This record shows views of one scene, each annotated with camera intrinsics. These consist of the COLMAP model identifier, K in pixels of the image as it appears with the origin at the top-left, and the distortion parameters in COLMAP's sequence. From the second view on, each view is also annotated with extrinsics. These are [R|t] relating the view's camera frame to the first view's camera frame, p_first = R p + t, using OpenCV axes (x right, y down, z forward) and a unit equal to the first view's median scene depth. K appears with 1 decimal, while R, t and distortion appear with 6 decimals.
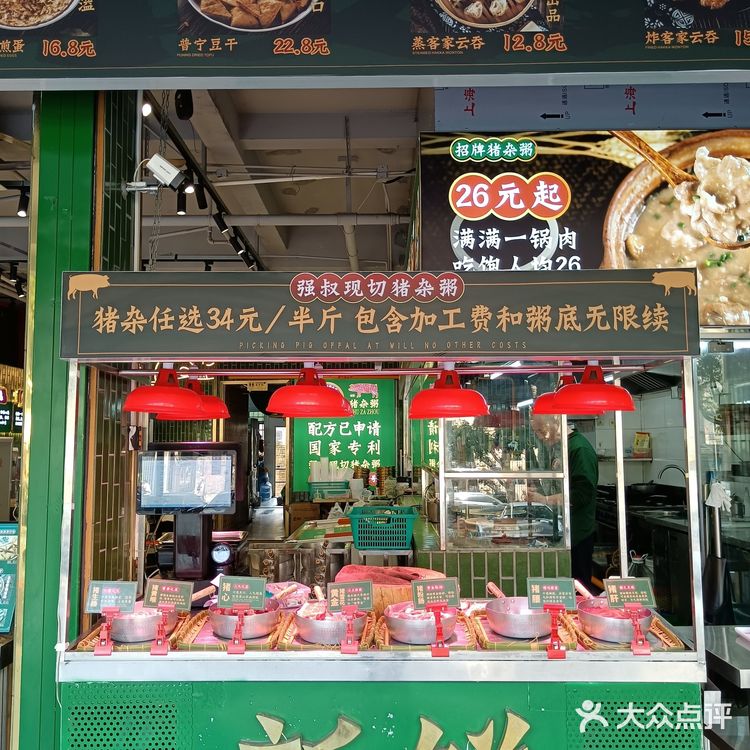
lens RADIAL K [[781.0, 0, 375.0], [0, 781.0, 375.0], [0, 0, 1]] dist [0.013553, -0.039000]
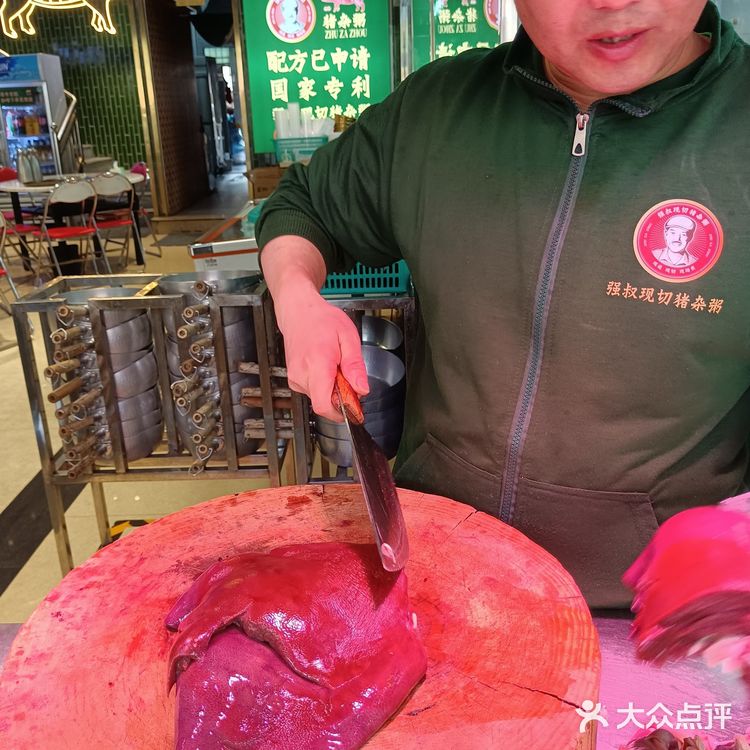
lens RADIAL K [[781.0, 0, 375.0], [0, 781.0, 375.0], [0, 0, 1]] dist [0.013553, -0.039000]
pose [[0.999573, -0.027871, -0.008821, 0.010689], [0.029015, 0.908983, 0.415823, 0.034784], [-0.003571, -0.415901, 0.909403, 0.230683]]
